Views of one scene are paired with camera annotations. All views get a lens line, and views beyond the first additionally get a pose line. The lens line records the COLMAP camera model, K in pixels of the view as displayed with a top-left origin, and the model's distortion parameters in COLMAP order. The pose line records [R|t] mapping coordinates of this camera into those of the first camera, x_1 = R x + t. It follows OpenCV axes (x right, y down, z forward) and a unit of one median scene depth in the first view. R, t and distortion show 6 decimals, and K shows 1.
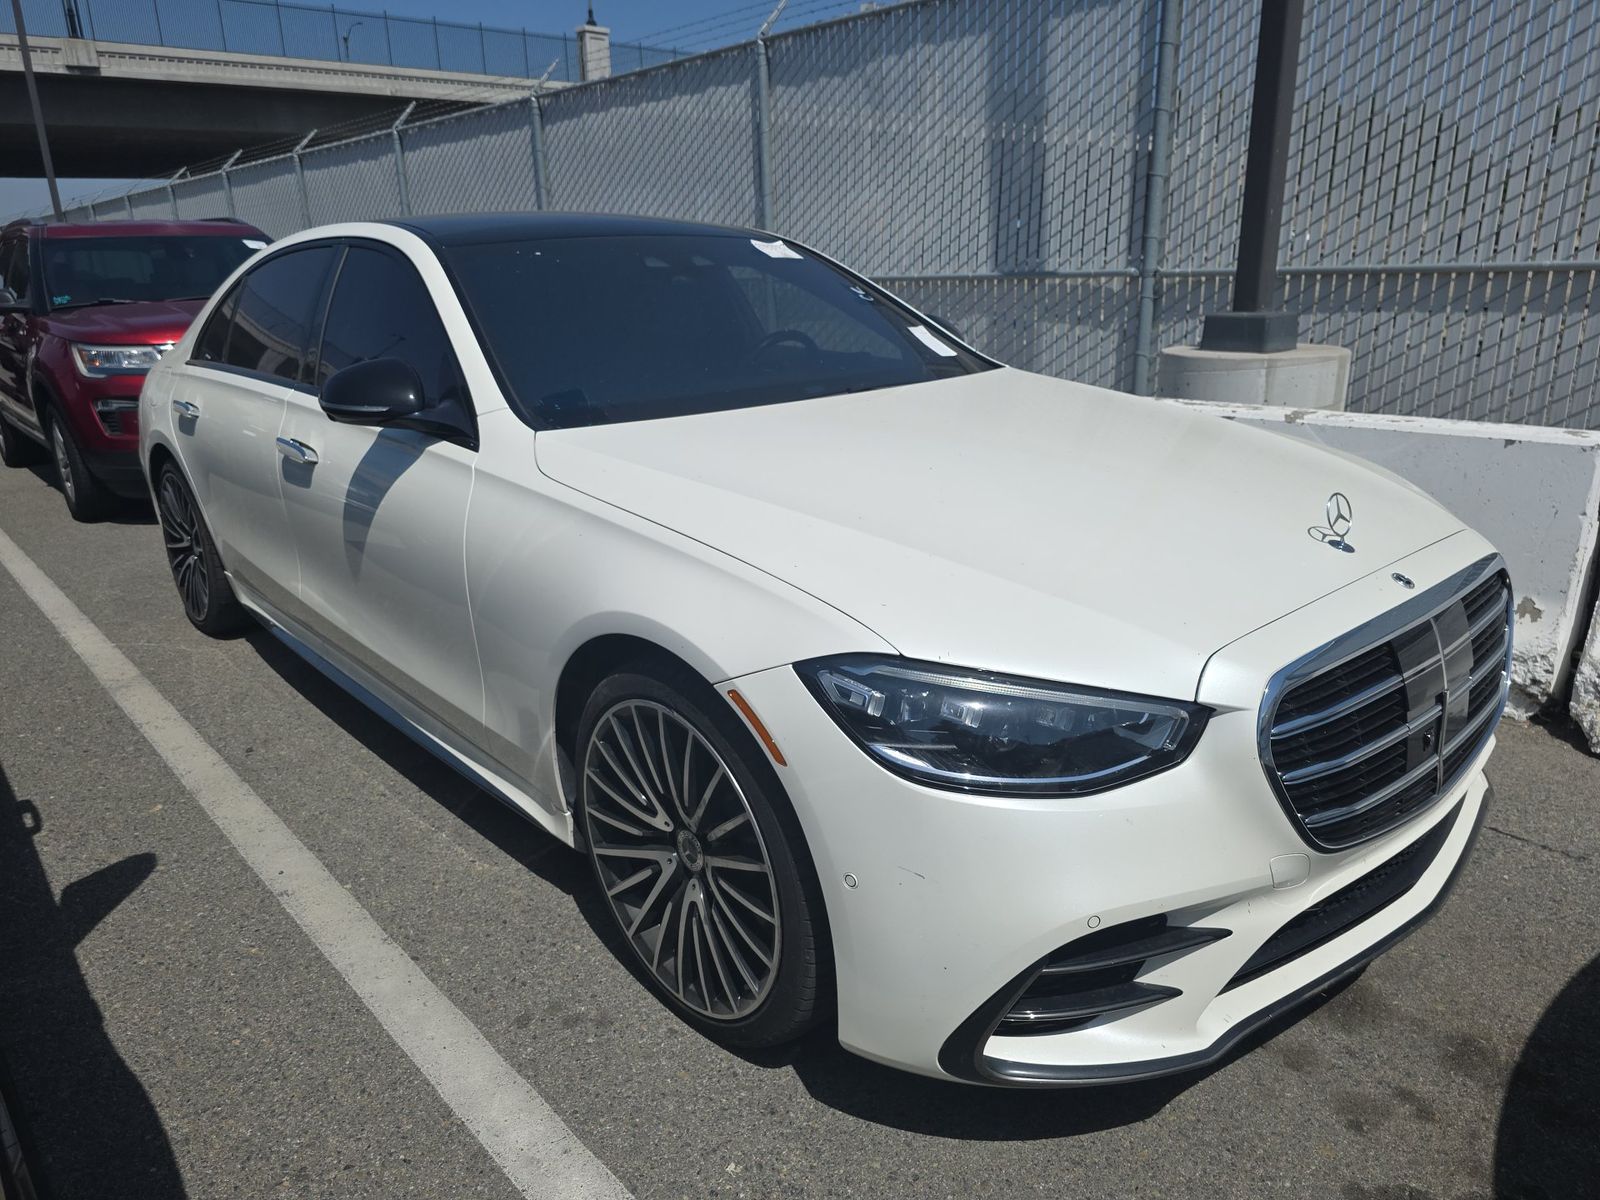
lens RADIAL K [[1068.5, 0, 800.0], [0, 1068.5, 600.0], [0, 0, 1]] dist [0.032116, -0.032390]
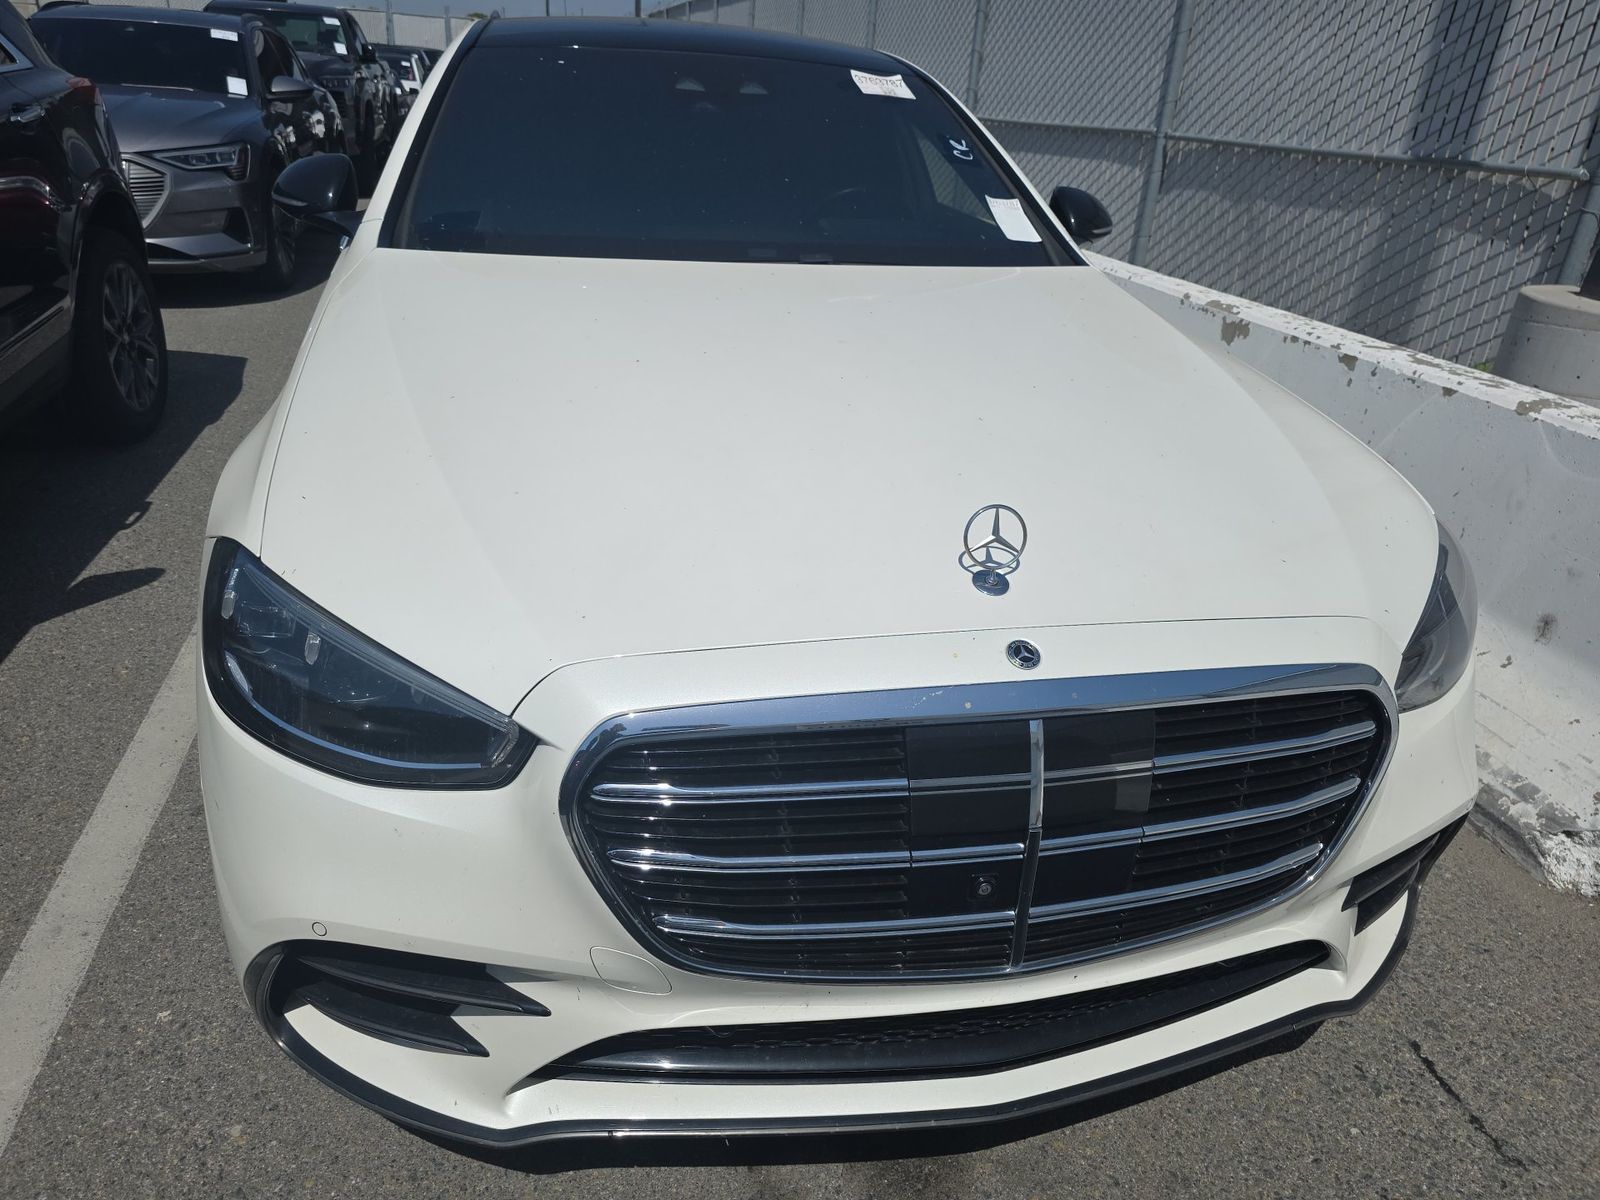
lens RADIAL K [[1068.5, 0, 800.0], [0, 1068.5, 600.0], [0, 0, 1]] dist [0.032116, -0.032390]
pose [[0.878341, 0.275861, -0.390408, 0.336525], [-0.223505, 0.958914, 0.174725, -0.065736], [0.422567, -0.066210, 0.903910, 0.171449]]
